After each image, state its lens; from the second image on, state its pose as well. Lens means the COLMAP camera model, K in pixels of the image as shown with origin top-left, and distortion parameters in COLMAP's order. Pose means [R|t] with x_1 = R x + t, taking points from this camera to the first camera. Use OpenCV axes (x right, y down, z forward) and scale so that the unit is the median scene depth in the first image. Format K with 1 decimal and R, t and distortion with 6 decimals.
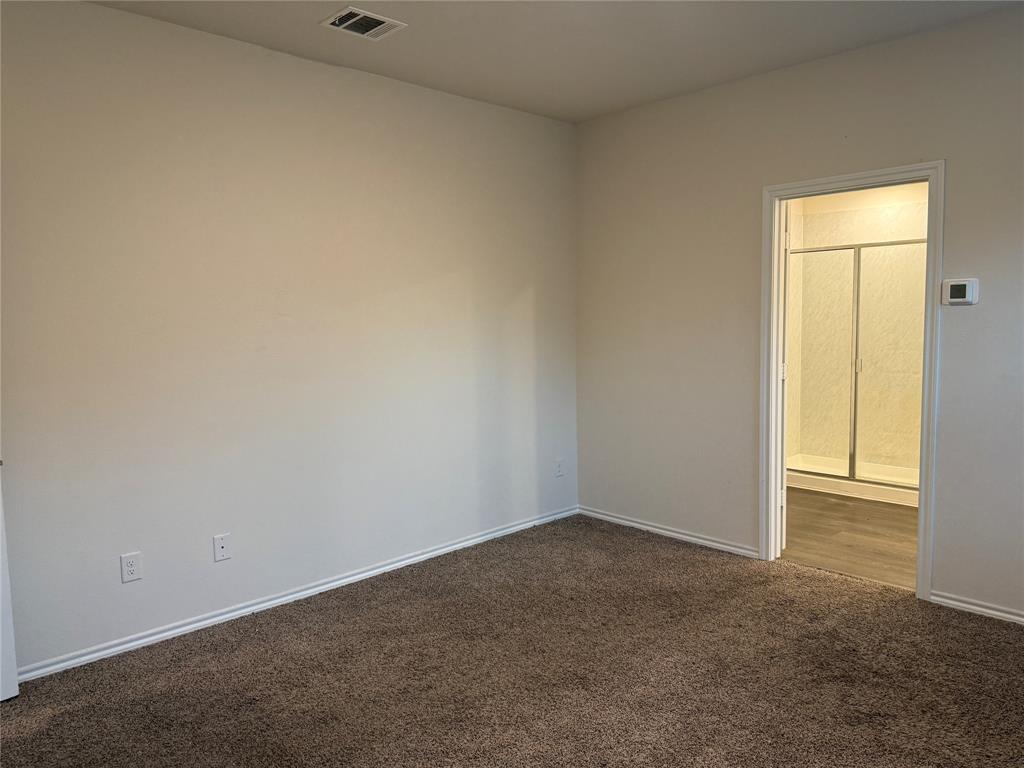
lens RADIAL K [[722.9, 0, 506.6], [0, 722.9, 379.9], [0, 0, 1]] dist [0.119823, -0.177404]
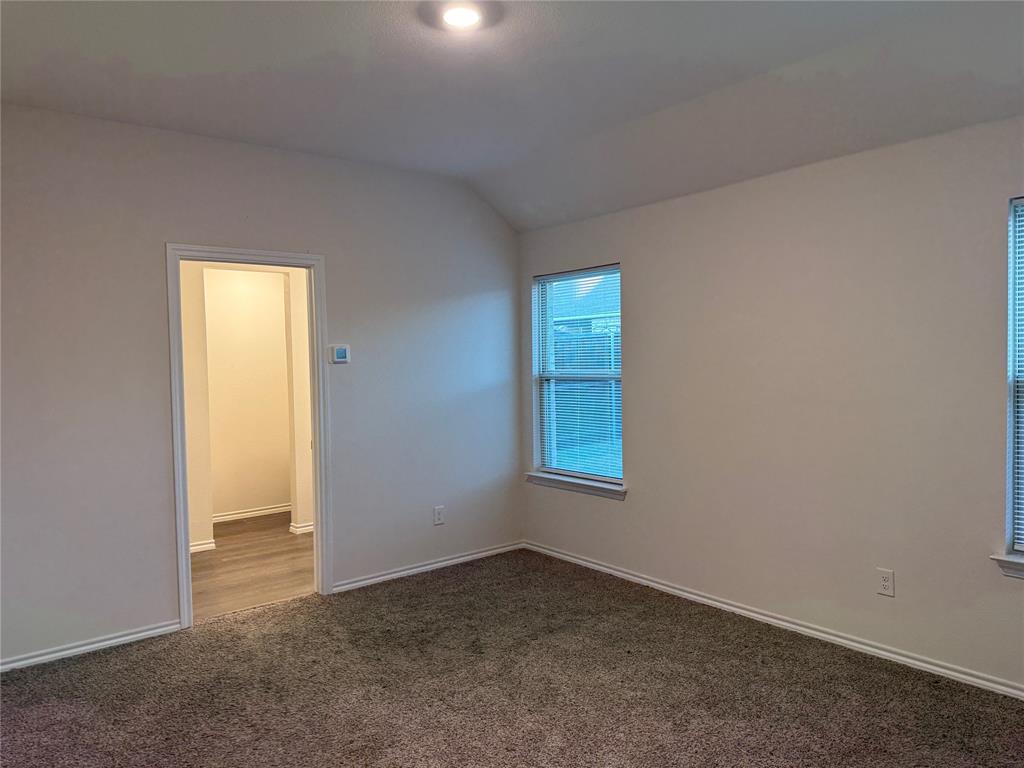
lens RADIAL K [[722.9, 0, 506.6], [0, 722.9, 379.9], [0, 0, 1]] dist [0.119823, -0.177404]
pose [[0.094932, -0.015657, 0.995361, -0.677473], [0.109450, 0.993979, 0.005197, -0.043984], [-0.989449, 0.108449, 0.096074, 0.552094]]
